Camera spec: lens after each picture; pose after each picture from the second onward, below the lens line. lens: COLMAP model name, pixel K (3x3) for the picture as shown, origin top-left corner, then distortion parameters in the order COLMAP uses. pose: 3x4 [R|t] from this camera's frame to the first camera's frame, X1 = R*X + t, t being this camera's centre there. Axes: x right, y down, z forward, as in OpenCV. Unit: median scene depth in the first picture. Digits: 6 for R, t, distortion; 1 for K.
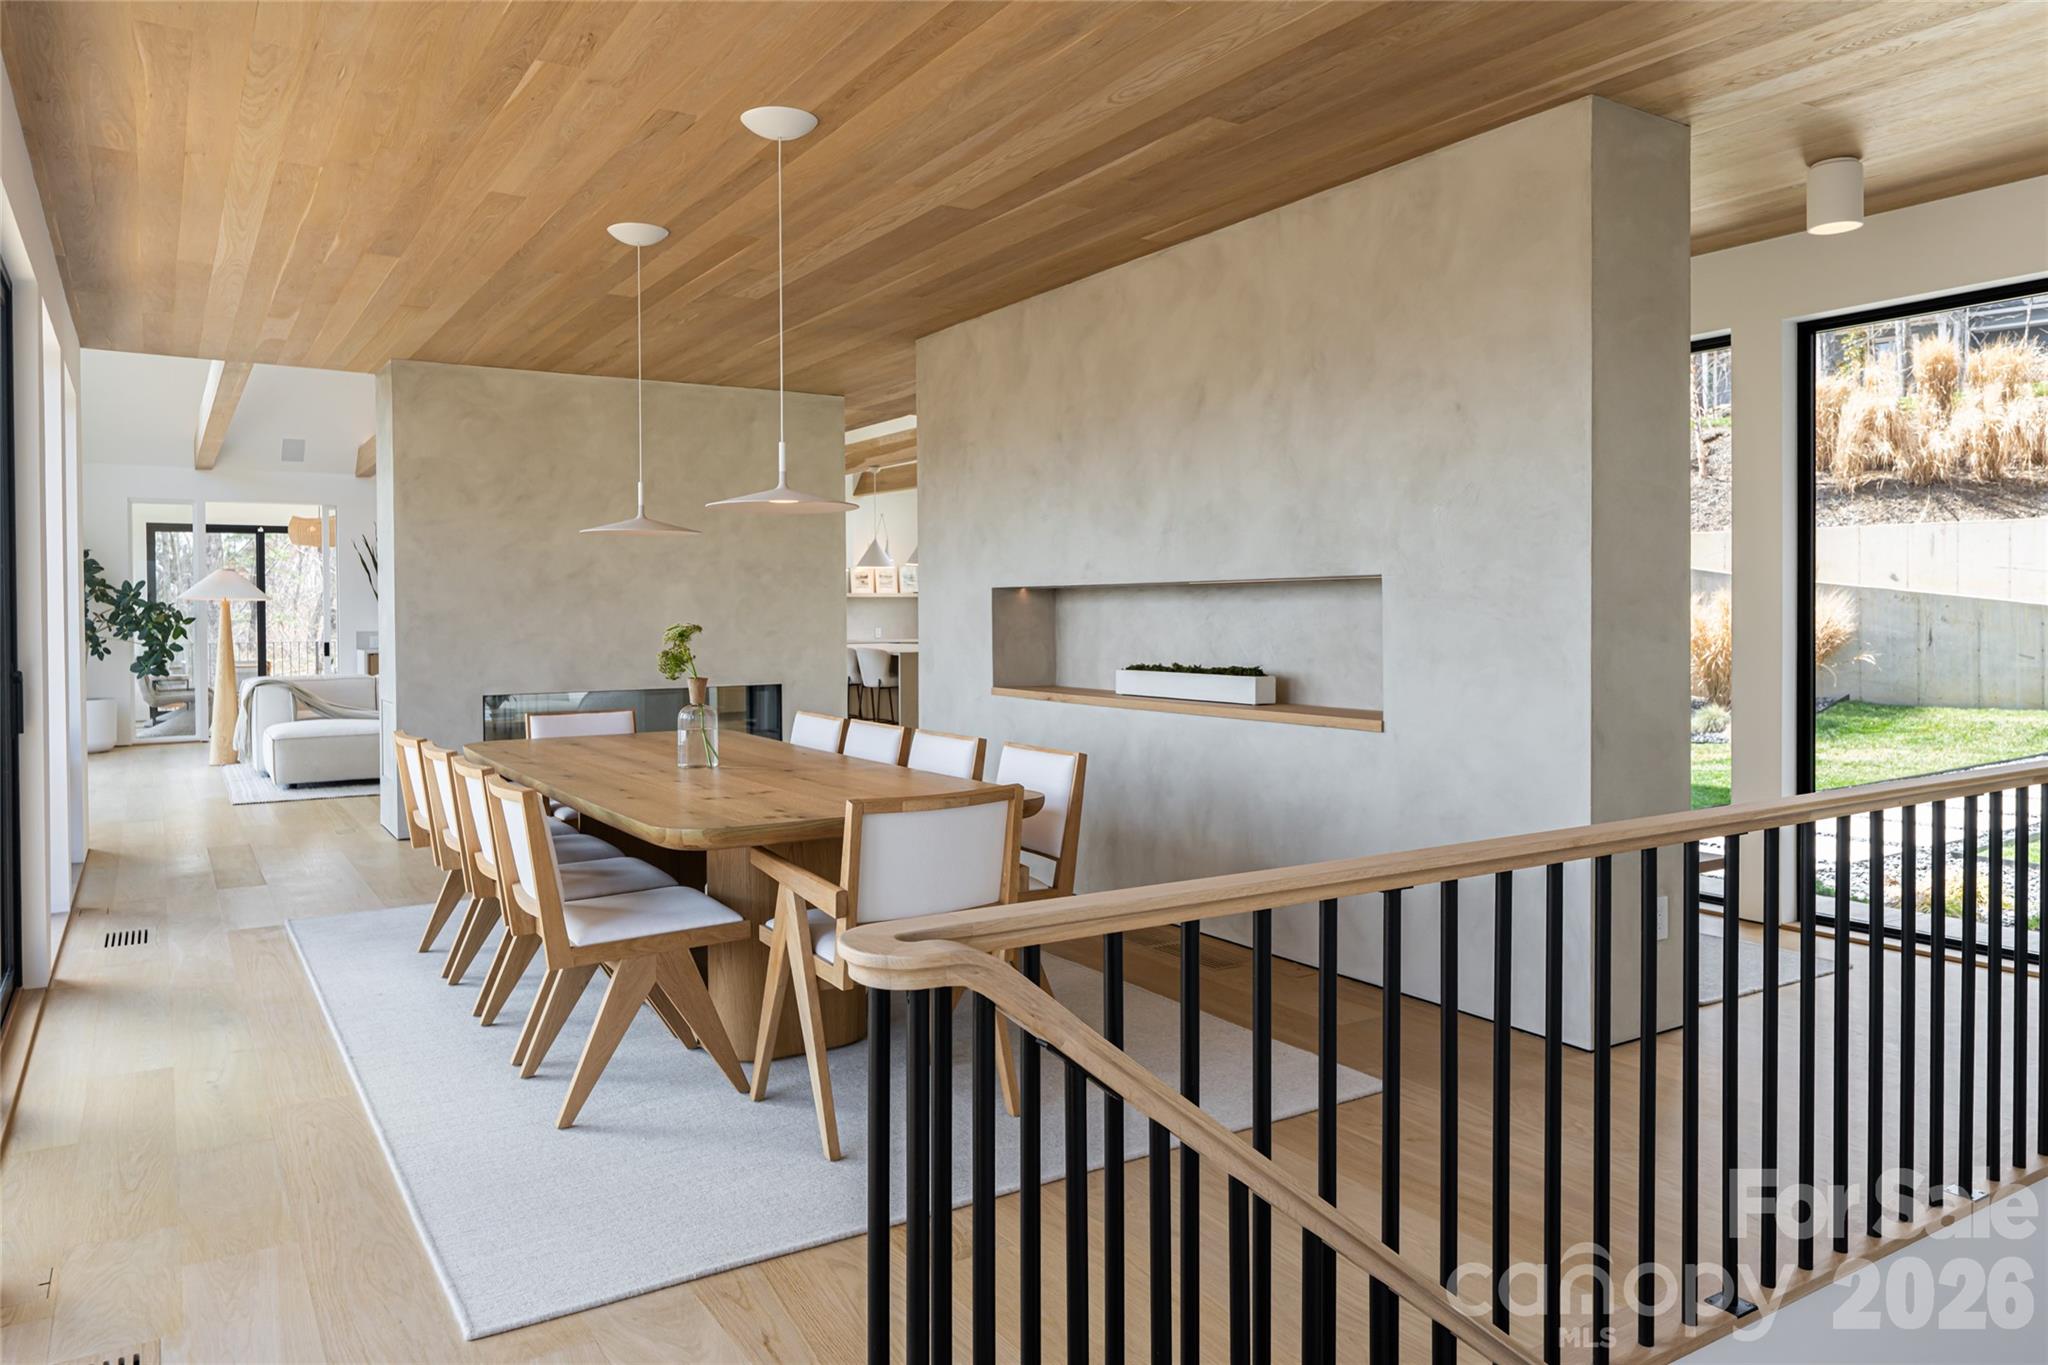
lens RADIAL K [[1388.9, 0, 1059.2], [0, 1388.9, 625.9], [0, 0, 1]] dist [0.001238, -0.002853]
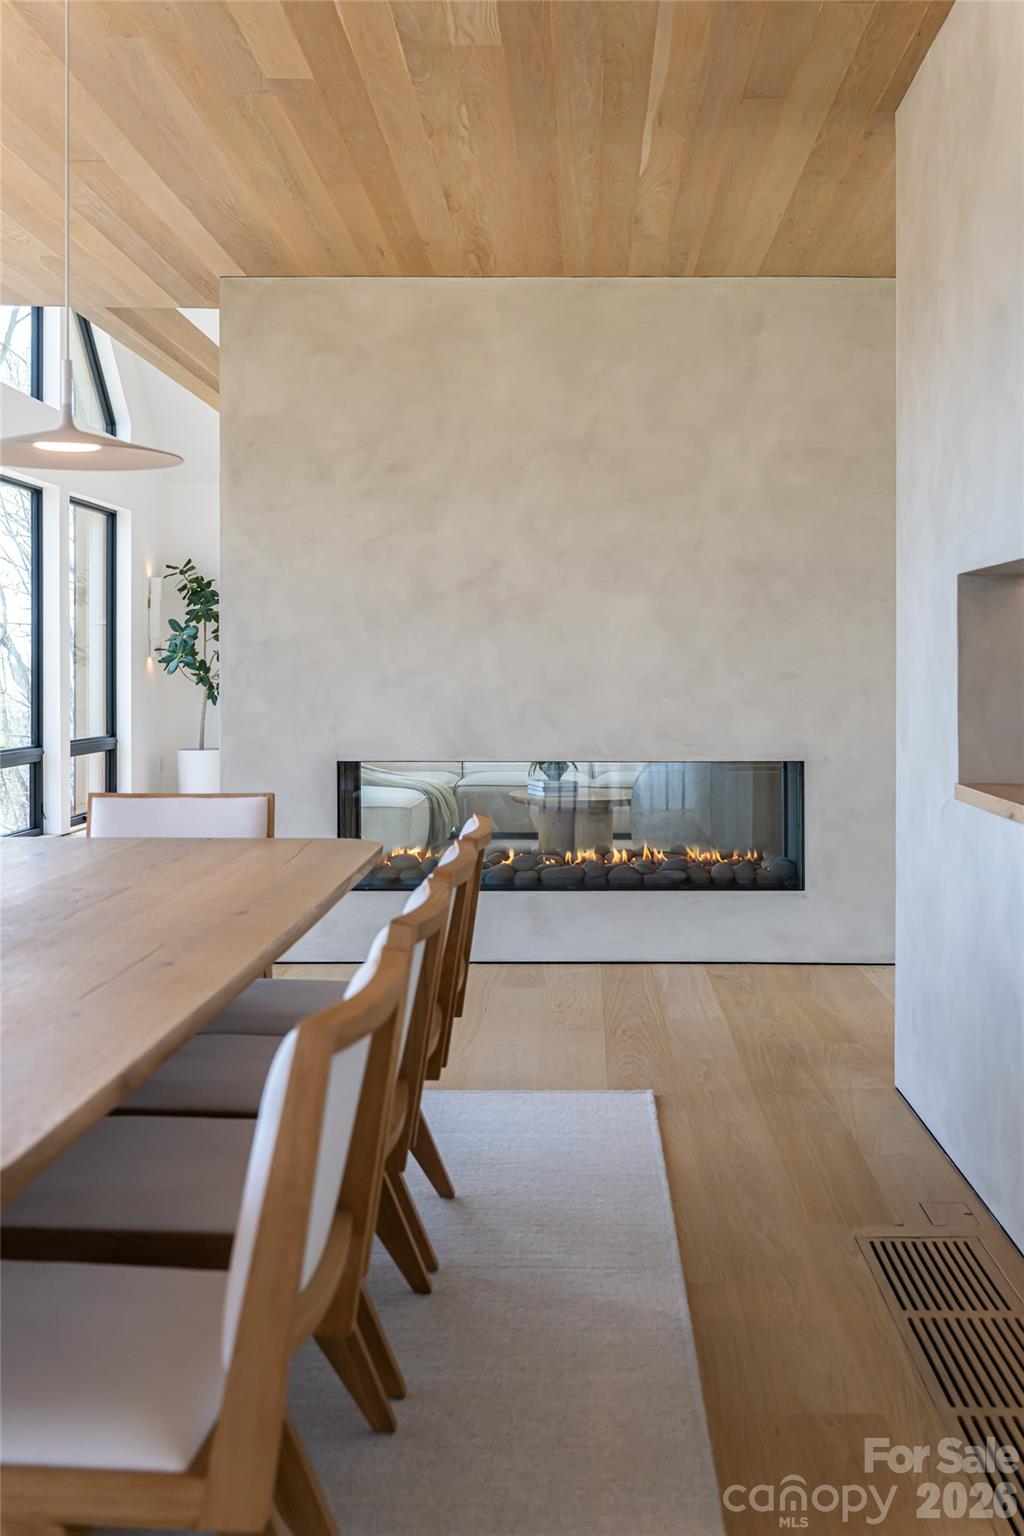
lens RADIAL K [[1682.2, 0, 545.9], [0, 1682.2, 680.7], [0, 0, 1]] dist [-0.009480, 0.000000]
pose [[0.837076, 0.014286, -0.546900, 0.174636], [-0.014413, 0.999888, 0.004057, 0.009186], [0.546896, 0.004487, 0.837188, 0.515780]]
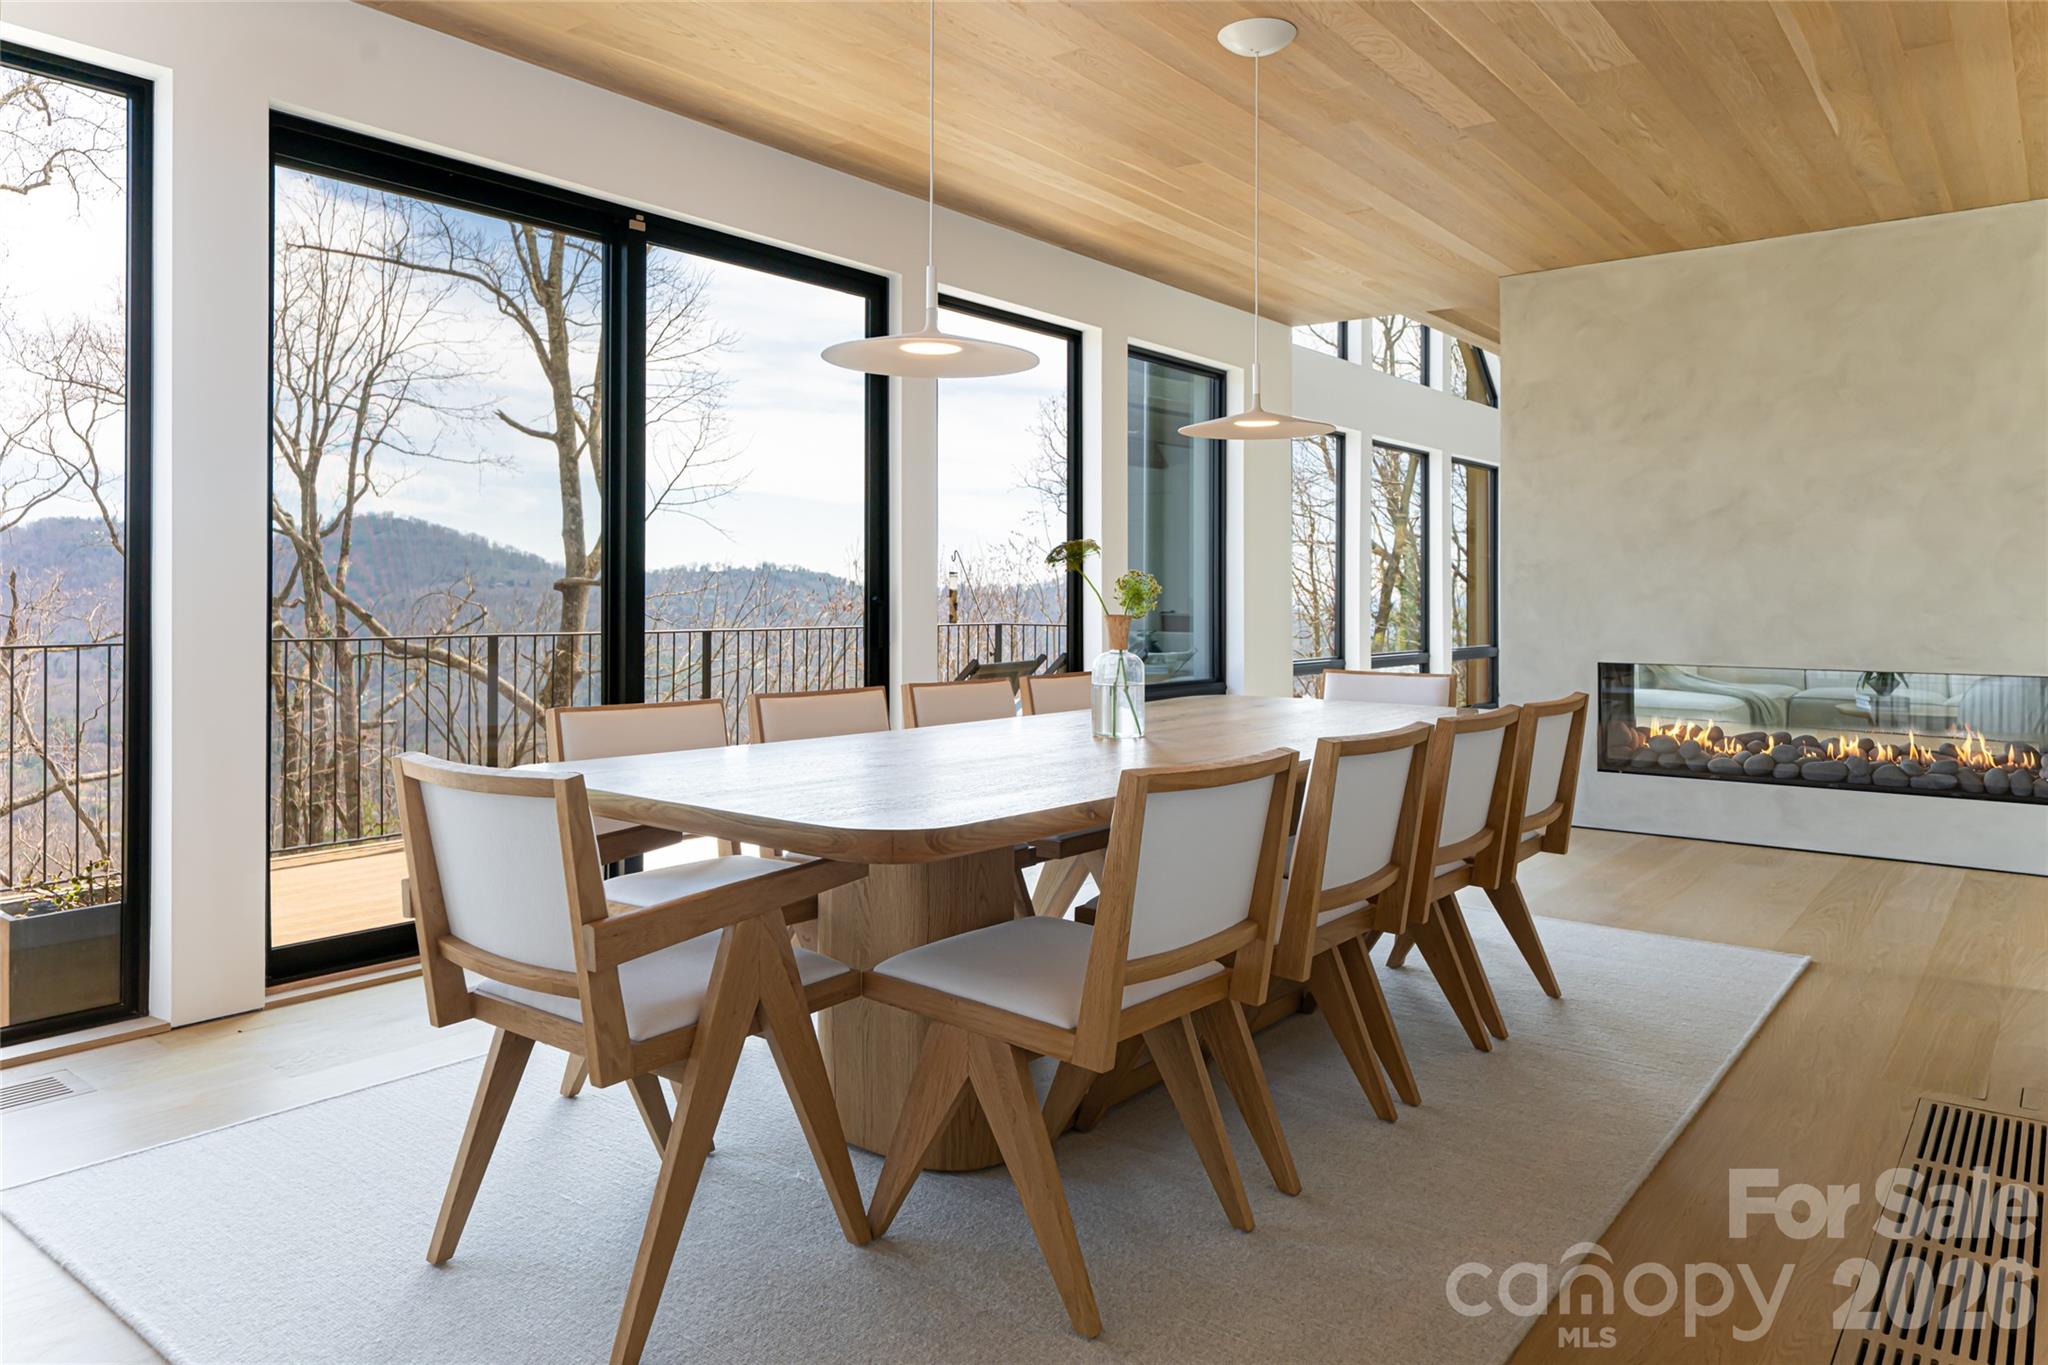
lens RADIAL K [[1360.9, 0, 1014.6], [0, 1360.9, 599.7], [0, 0, 1]] dist [0.004109, 0.001553]
pose [[0.309729, 0.009891, -0.950774, 0.355165], [-0.017195, 0.999841, 0.004800, 0.022482], [0.950670, 0.014861, 0.309849, 0.592380]]
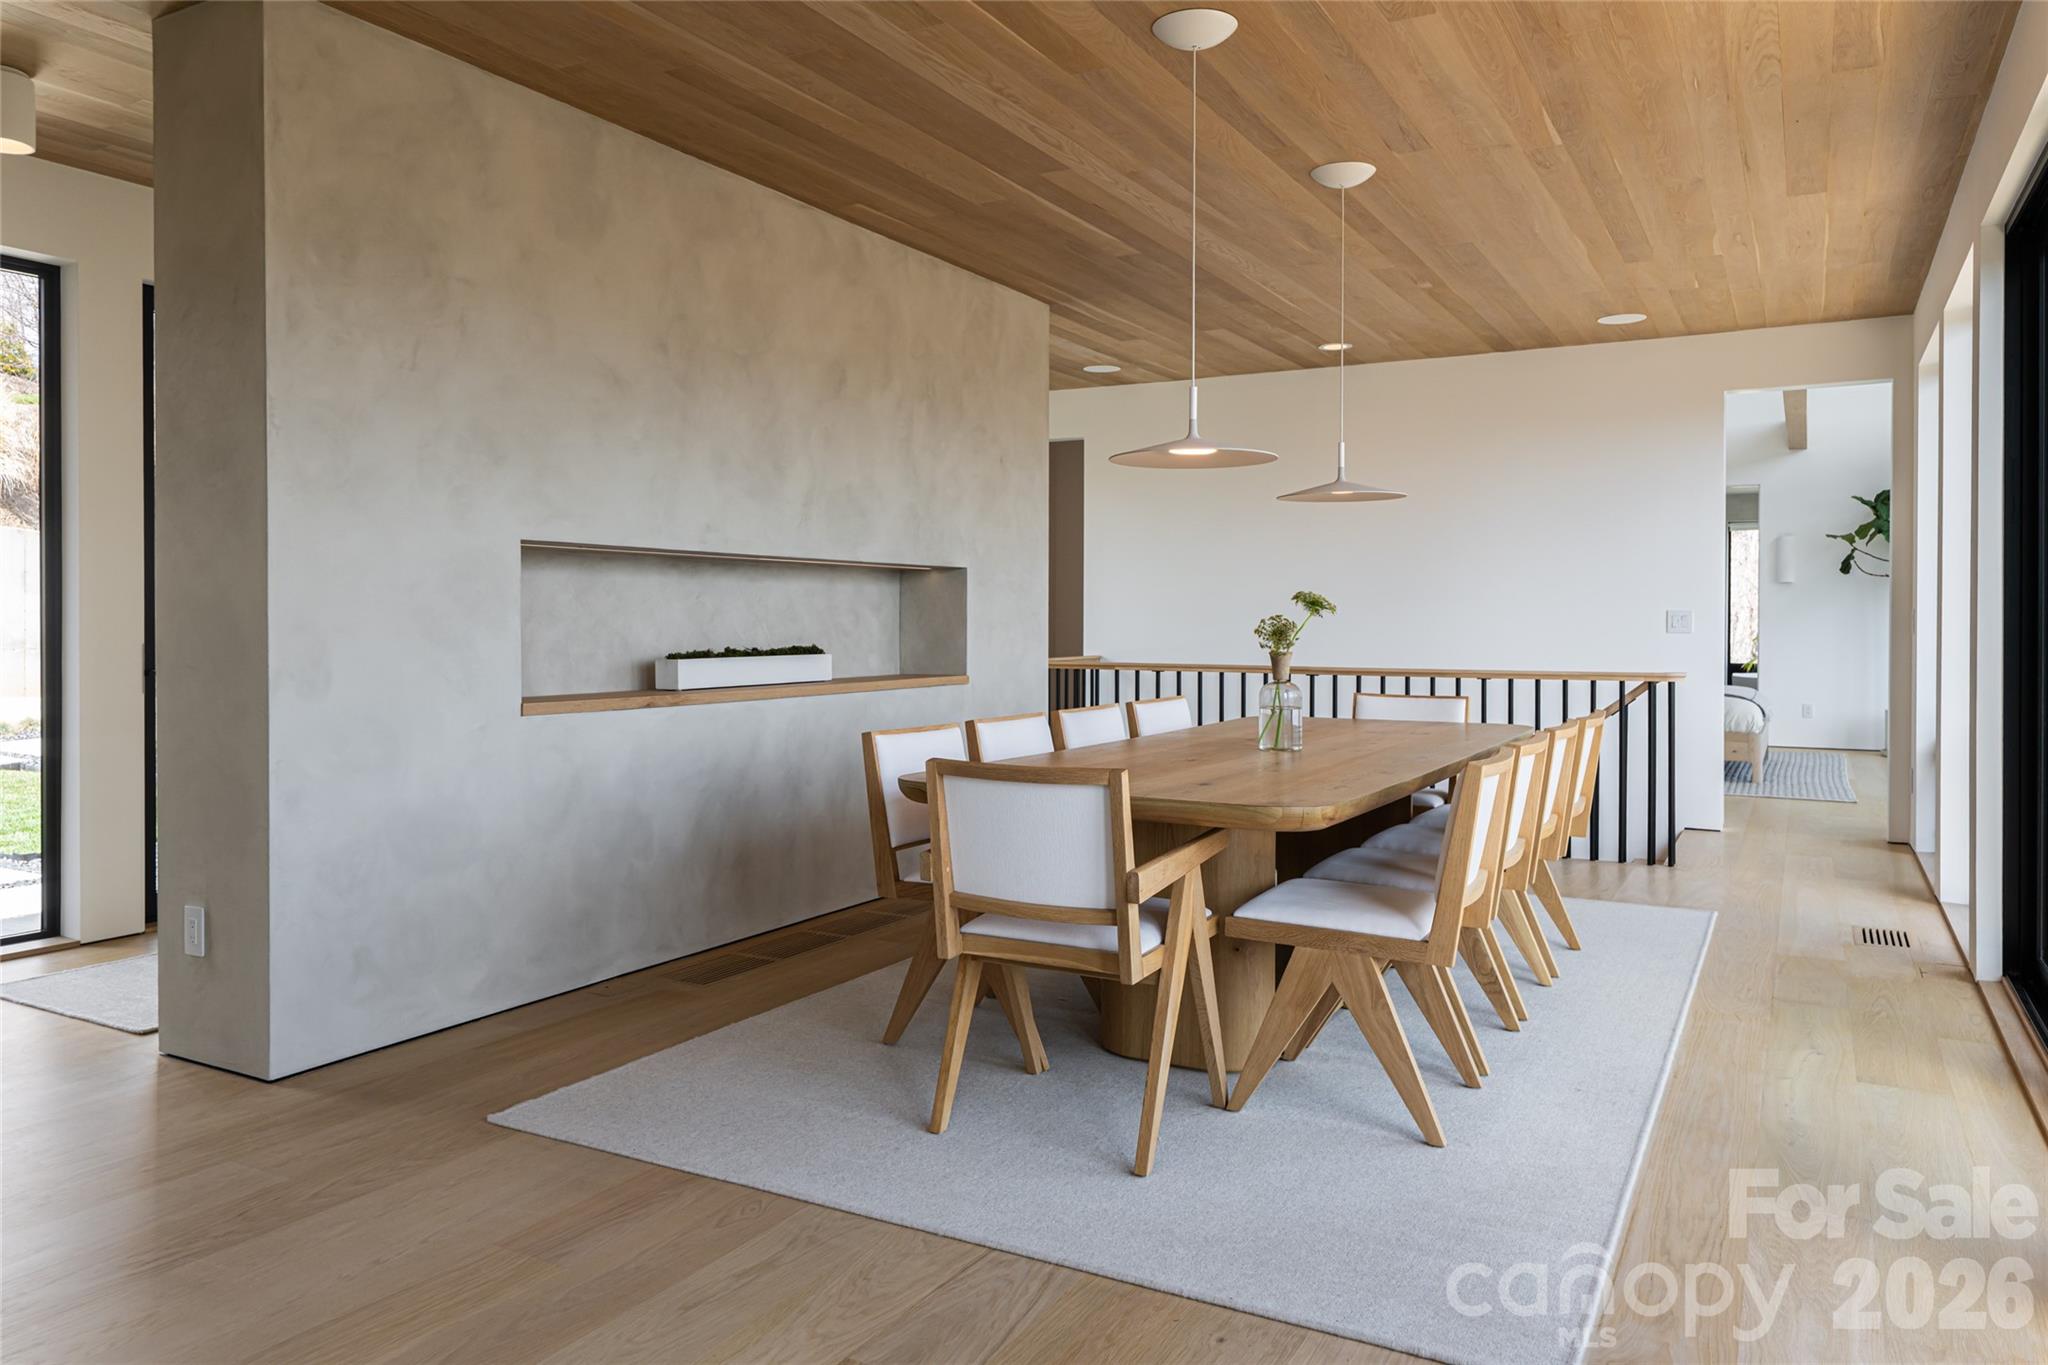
lens RADIAL K [[1388.9, 0, 991.5], [0, 1388.9, 632.3], [0, 0, 1]] dist [0.001238, -0.002853]
pose [[-0.444014, -0.003582, 0.896013, -0.817248], [0.010322, 0.999905, 0.009112, 0.011647], [-0.895960, 0.013294, -0.443935, 1.298330]]
